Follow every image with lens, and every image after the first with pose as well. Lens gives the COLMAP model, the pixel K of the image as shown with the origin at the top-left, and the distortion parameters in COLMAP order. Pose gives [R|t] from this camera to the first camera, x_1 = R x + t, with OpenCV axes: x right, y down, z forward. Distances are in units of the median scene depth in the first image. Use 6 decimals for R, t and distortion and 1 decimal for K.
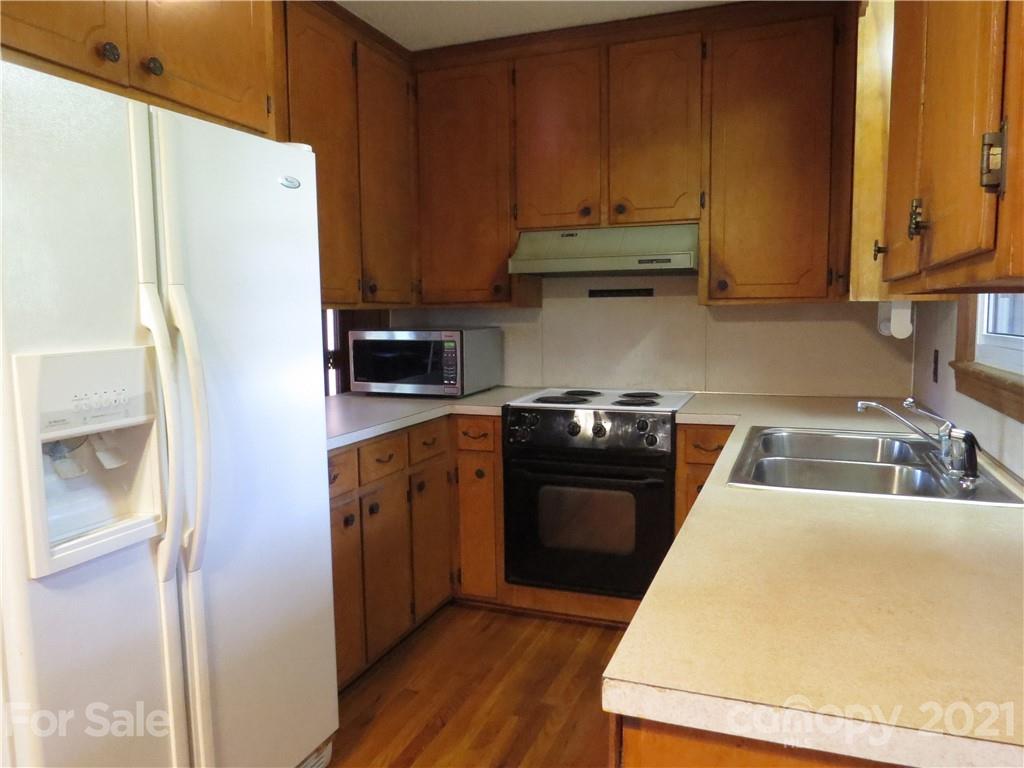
lens RADIAL K [[723.3, 0, 512.0], [0, 723.3, 384.0], [0, 0, 1]] dist [-0.039430, 0.028353]
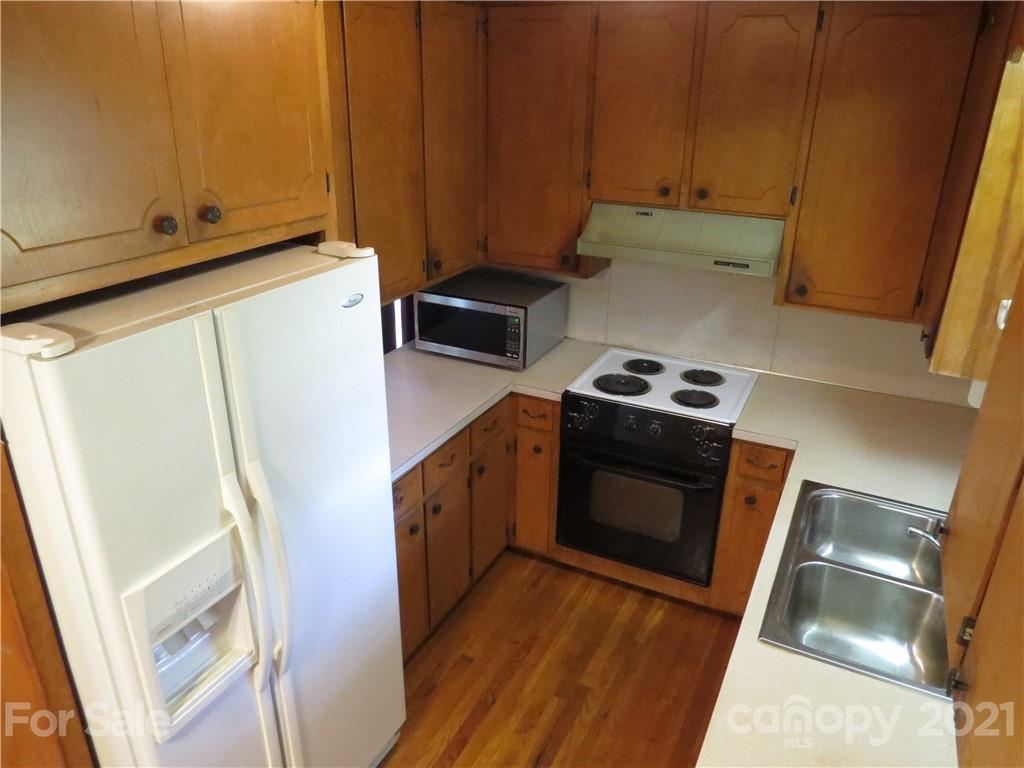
lens RADIAL K [[723.3, 0, 512.0], [0, 723.3, 384.0], [0, 0, 1]] dist [-0.039430, 0.028353]
pose [[0.994987, 0.061636, -0.078752, -0.004798], [-0.036113, 0.955797, 0.291802, -0.286557], [0.093256, -0.287495, 0.953231, 0.028221]]
